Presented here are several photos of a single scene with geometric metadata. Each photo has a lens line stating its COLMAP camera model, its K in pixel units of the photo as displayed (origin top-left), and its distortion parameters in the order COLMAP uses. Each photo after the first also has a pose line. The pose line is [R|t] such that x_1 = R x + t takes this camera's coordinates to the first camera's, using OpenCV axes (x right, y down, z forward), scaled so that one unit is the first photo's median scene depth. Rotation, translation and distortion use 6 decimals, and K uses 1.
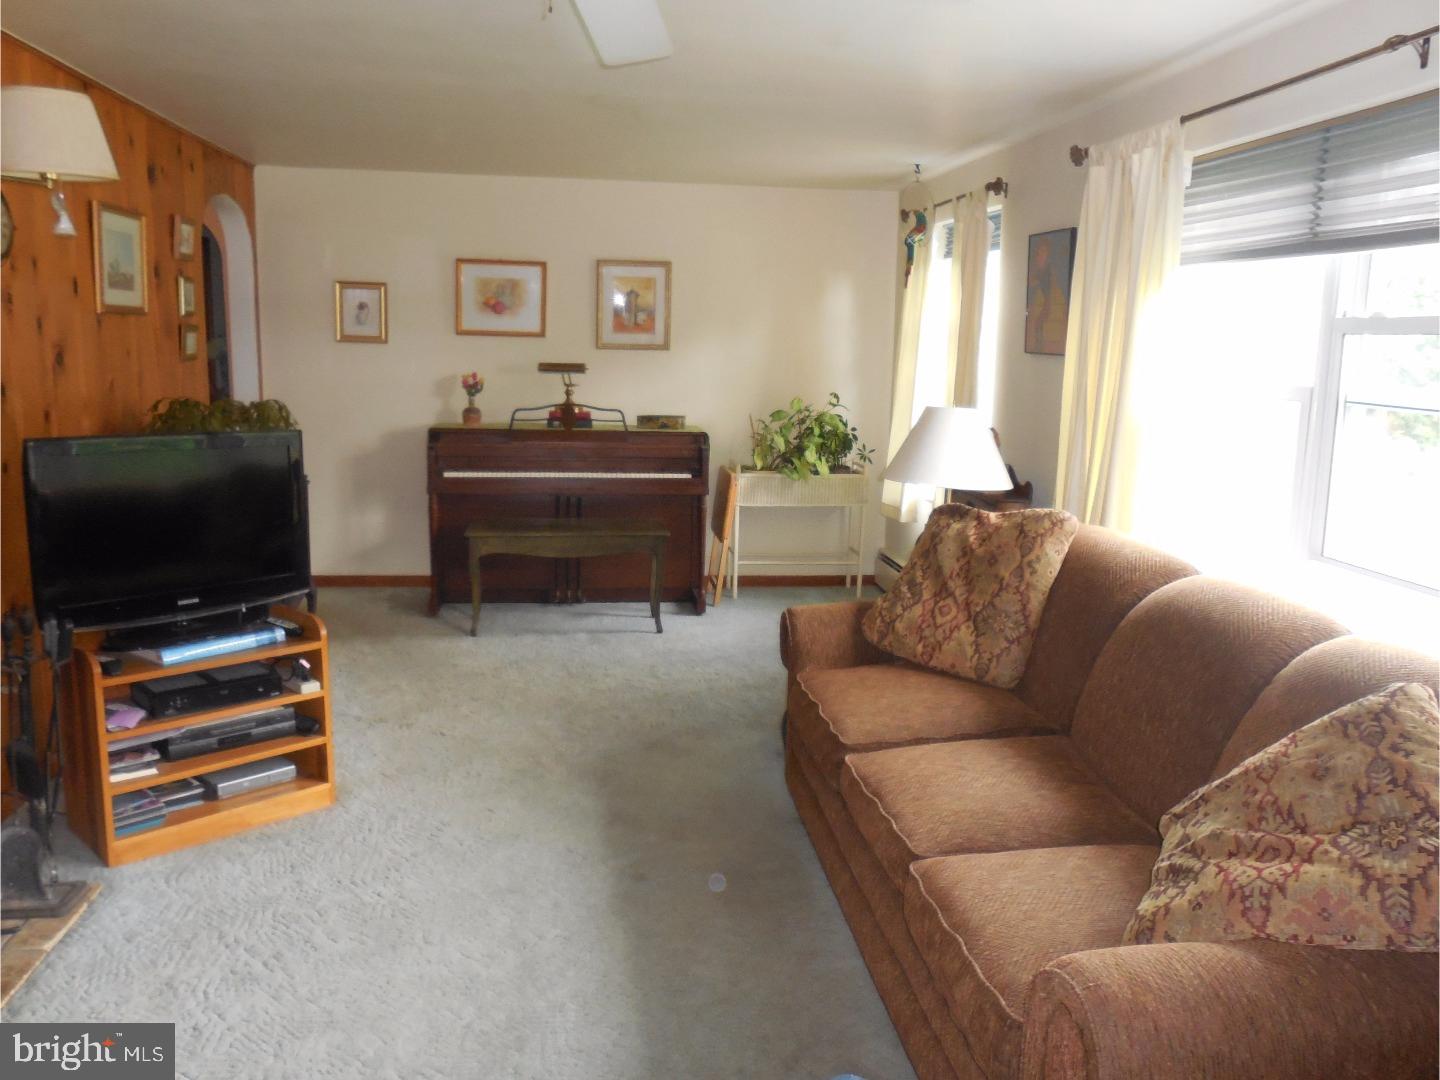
lens RADIAL K [[1105.5, 0, 717.2], [0, 1105.5, 548.9], [0, 0, 1]] dist [-0.068163, 0.043891]
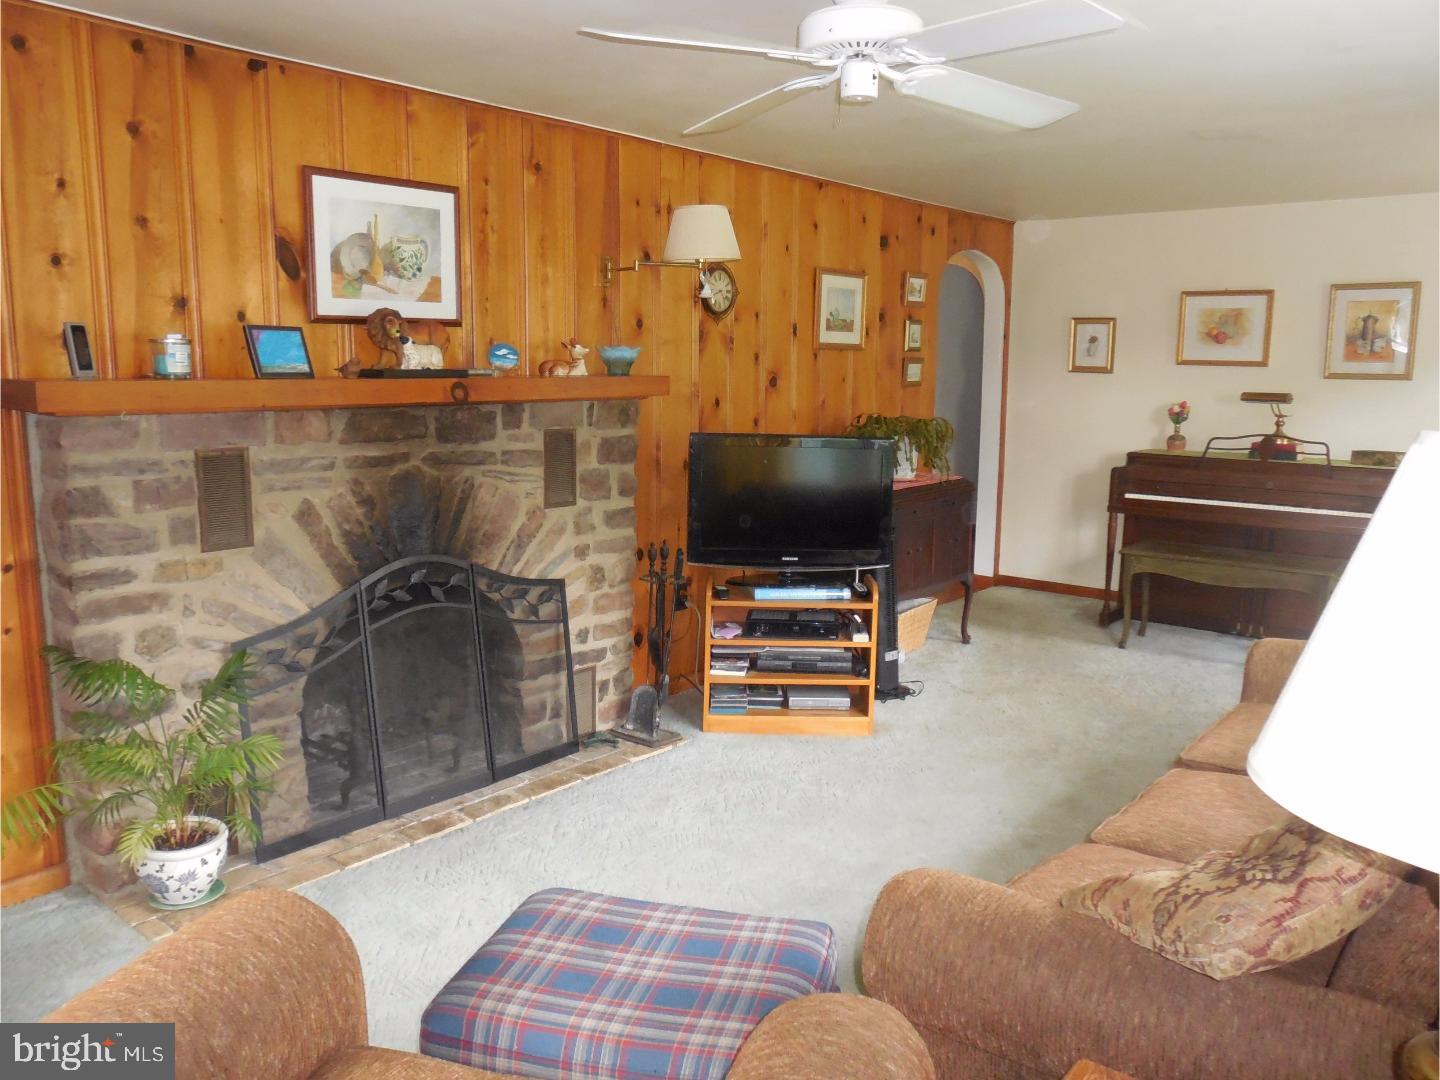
lens RADIAL K [[1105.5, 0, 731.7], [0, 1105.5, 547.3], [0, 0, 1]] dist [-0.068163, 0.043891]
pose [[0.676632, 0.100812, -0.729387, 0.358524], [-0.125840, 0.991842, 0.020349, 0.011108], [0.725488, 0.078017, 0.683798, 0.003460]]
